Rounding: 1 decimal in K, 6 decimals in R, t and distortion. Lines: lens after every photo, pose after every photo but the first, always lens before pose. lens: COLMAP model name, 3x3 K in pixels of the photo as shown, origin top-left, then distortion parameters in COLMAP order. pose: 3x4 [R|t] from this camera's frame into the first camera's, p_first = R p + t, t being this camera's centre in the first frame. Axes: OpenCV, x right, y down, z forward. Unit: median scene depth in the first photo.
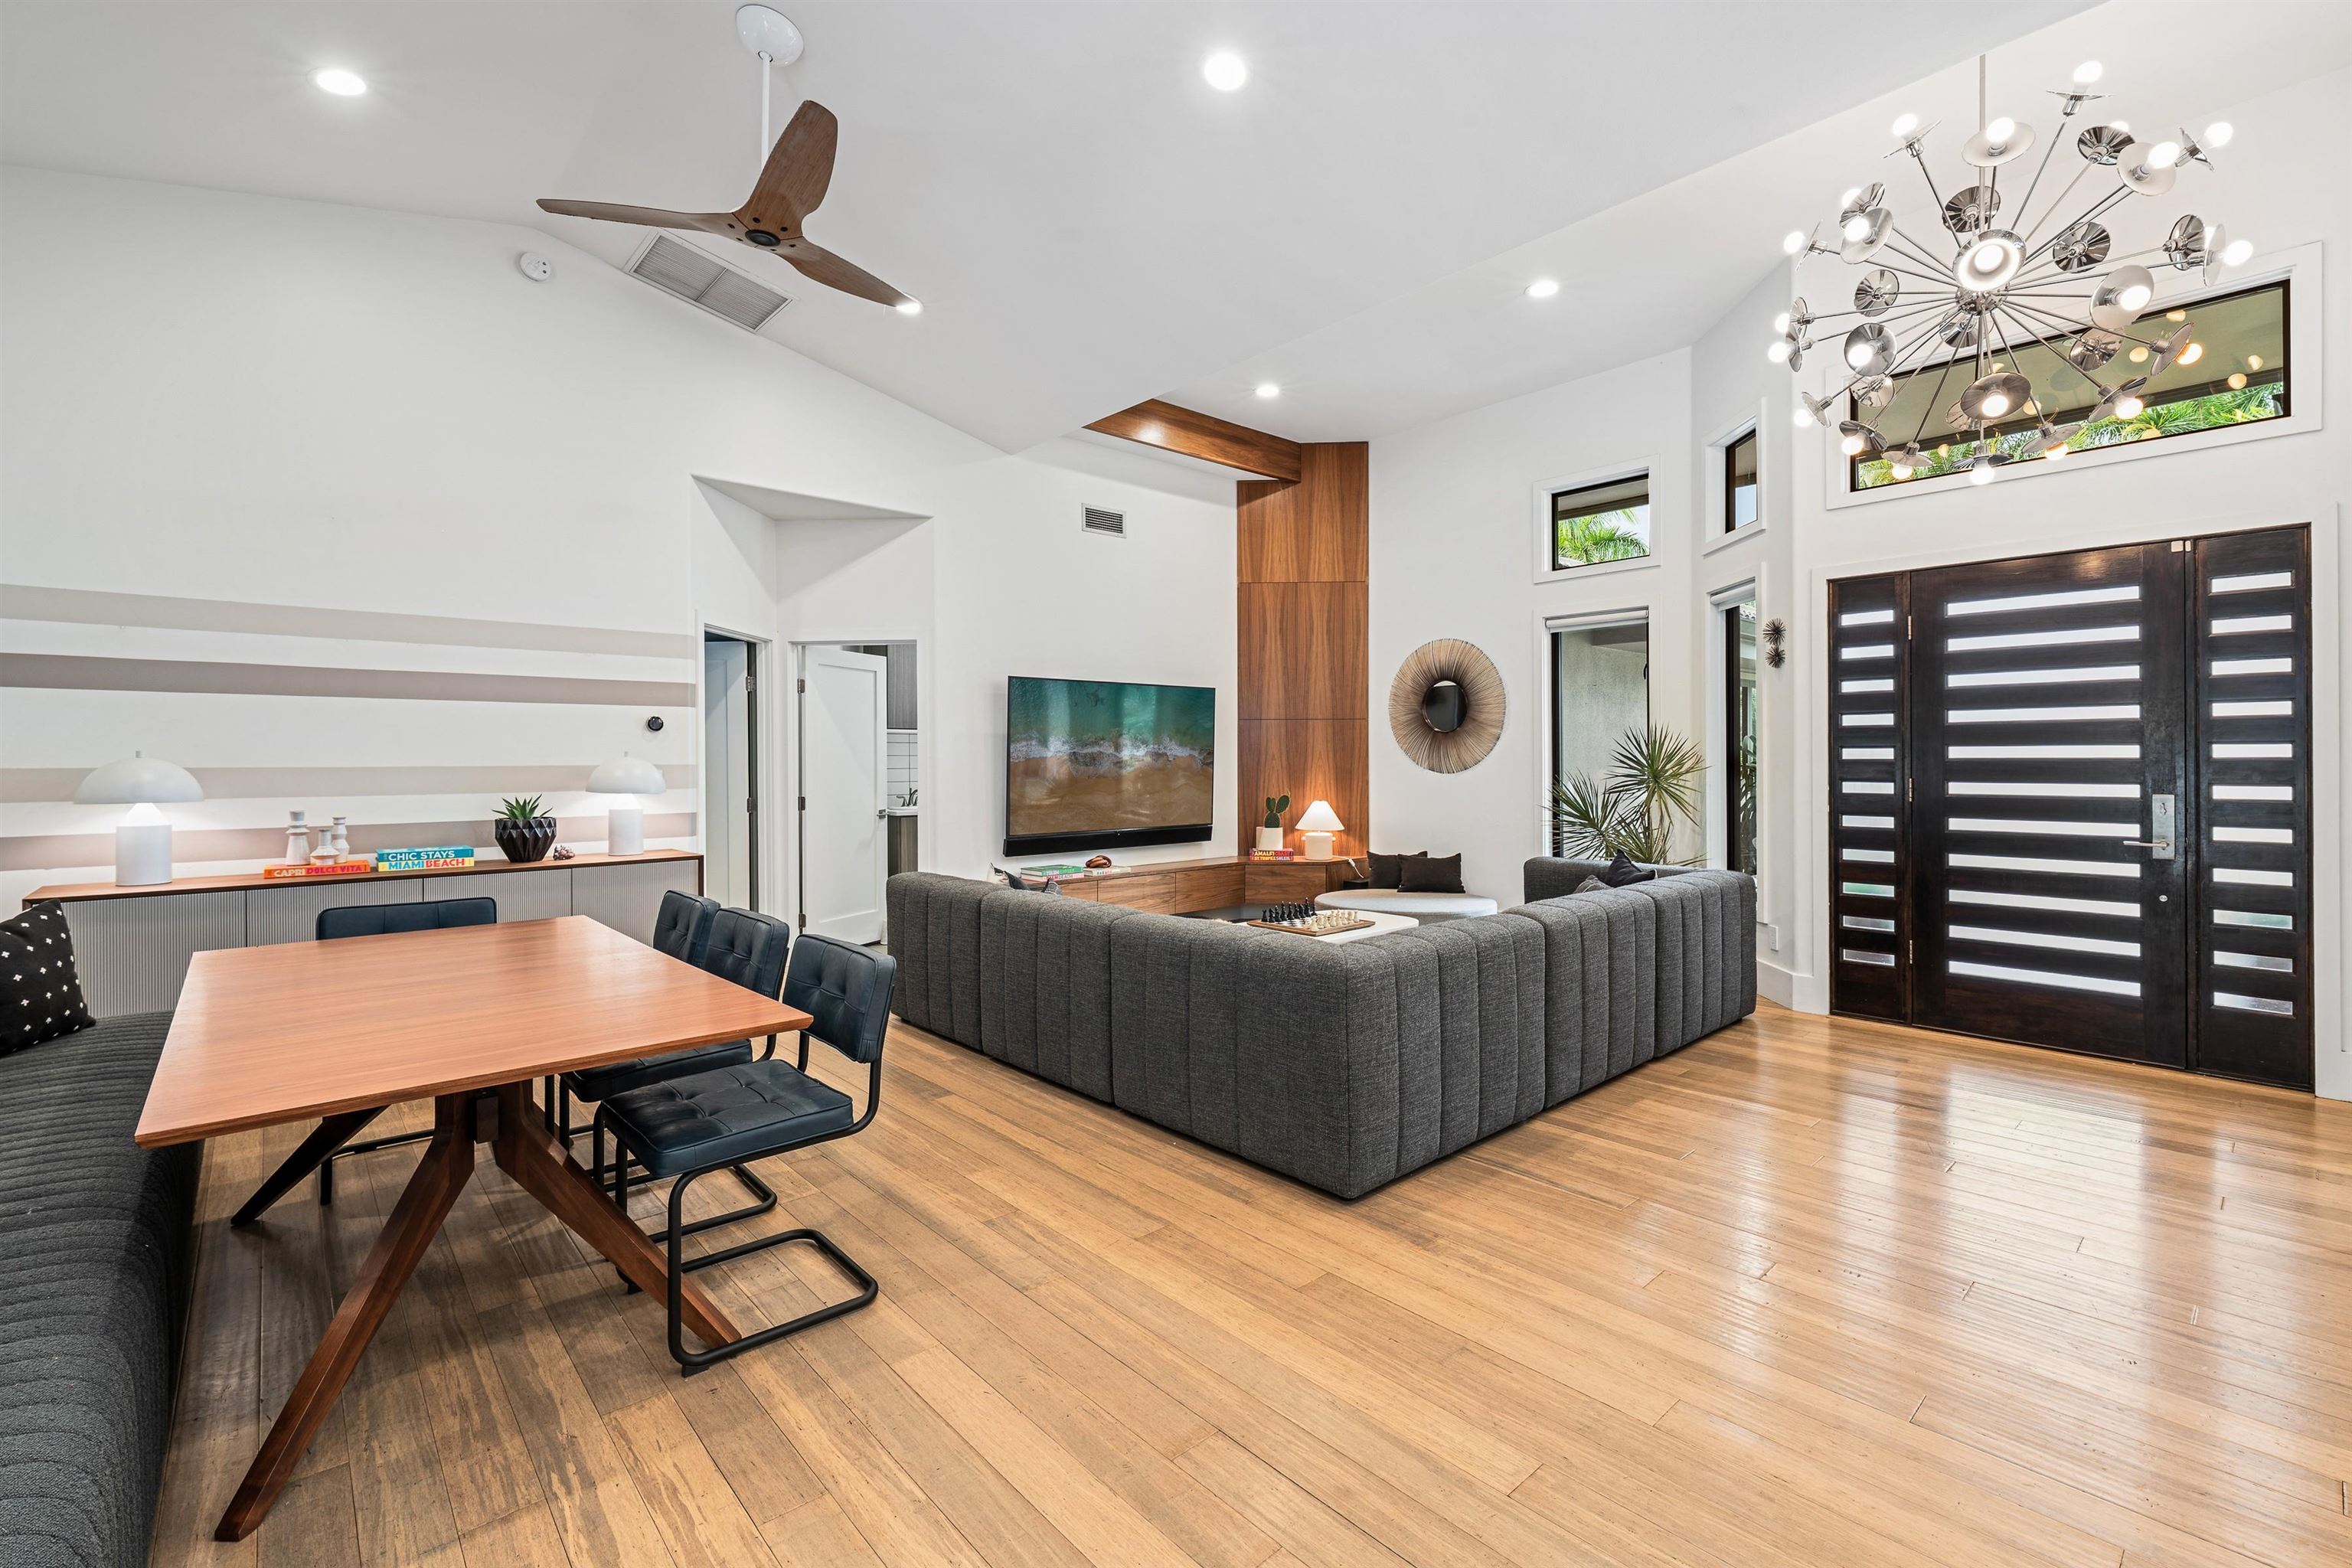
lens RADIAL K [[1048.4, 0, 1181.5], [0, 1048.4, 761.7], [0, 0, 1]] dist [-0.001416, 0.001379]
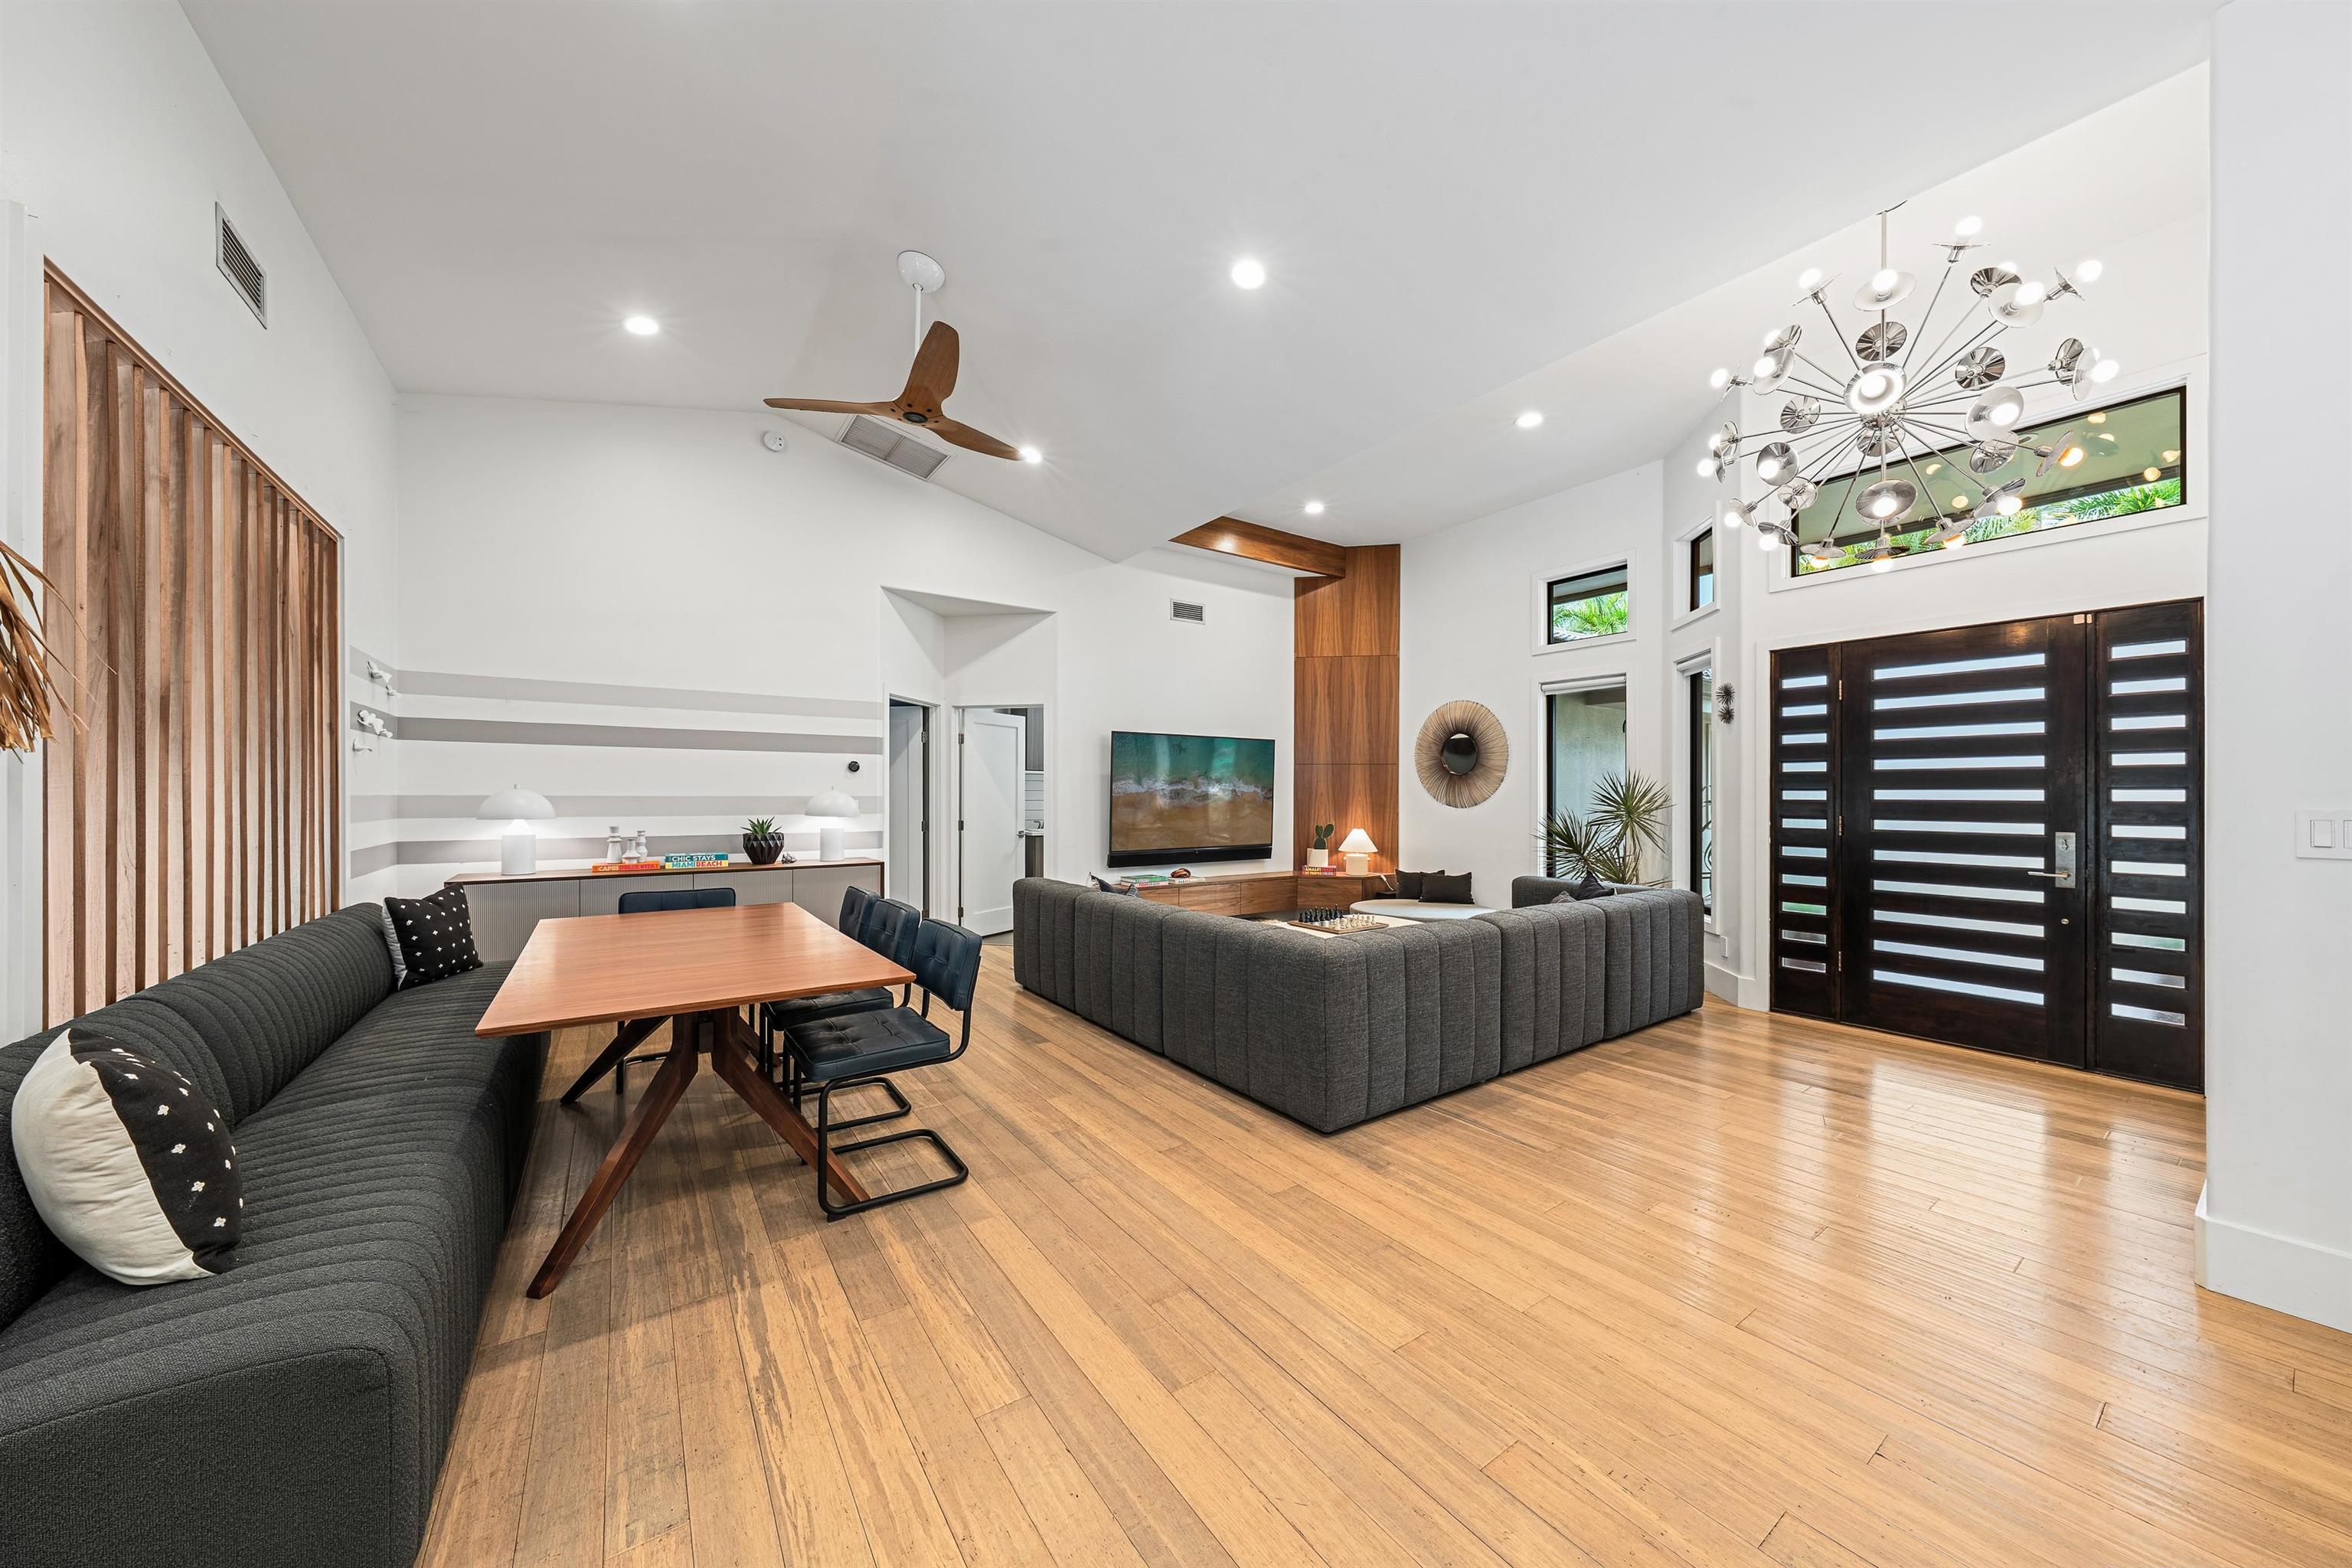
lens RADIAL K [[824.3, 0, 1172.5], [0, 824.3, 795.6], [0, 0, 1]] dist [-0.003870, 0.000509]
pose [[0.991703, 0.008049, -0.128298, 0.059667], [-0.008135, 0.999967, -0.000143, -0.001061], [0.128293, 0.001186, 0.991736, -0.027359]]
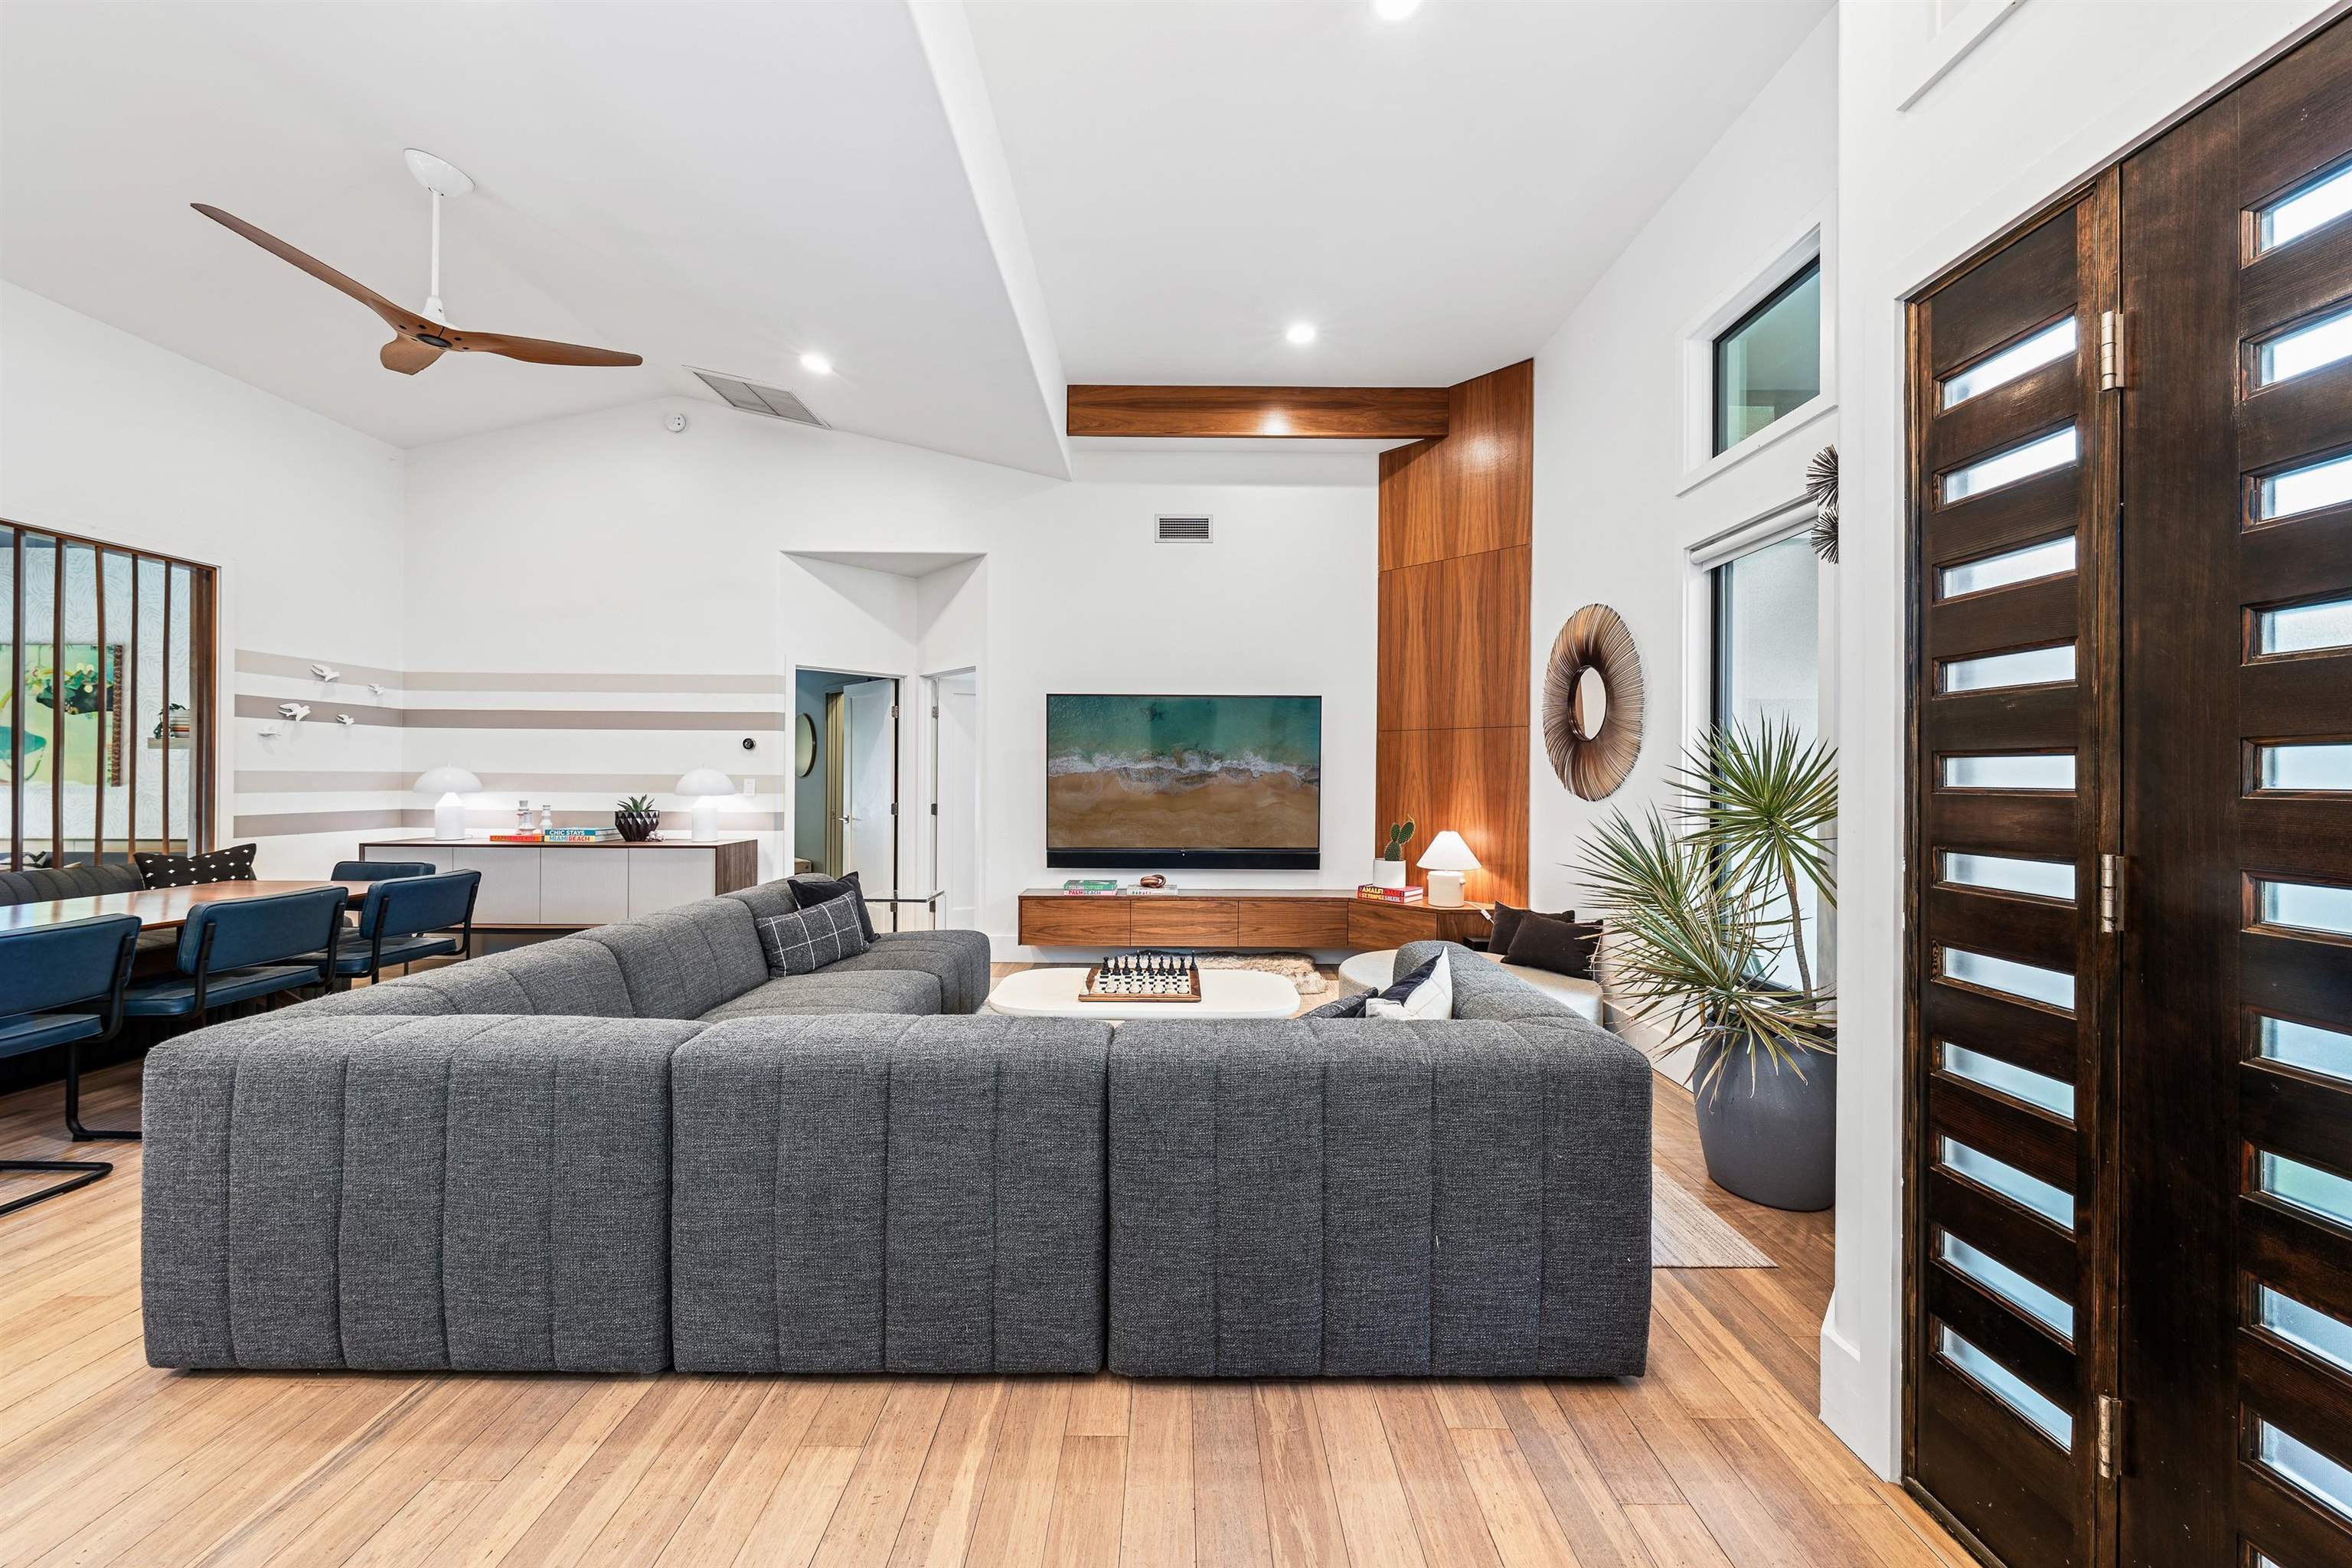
lens RADIAL K [[831.6, 0, 1171.1], [0, 831.6, 777.3], [0, 0, 1]] dist [-0.002894, 0.000347]
pose [[0.734700, 0.010637, -0.678309, 0.650099], [-0.012659, 0.999918, 0.001969, -0.003070], [0.678274, 0.007140, 0.734774, 0.639061]]
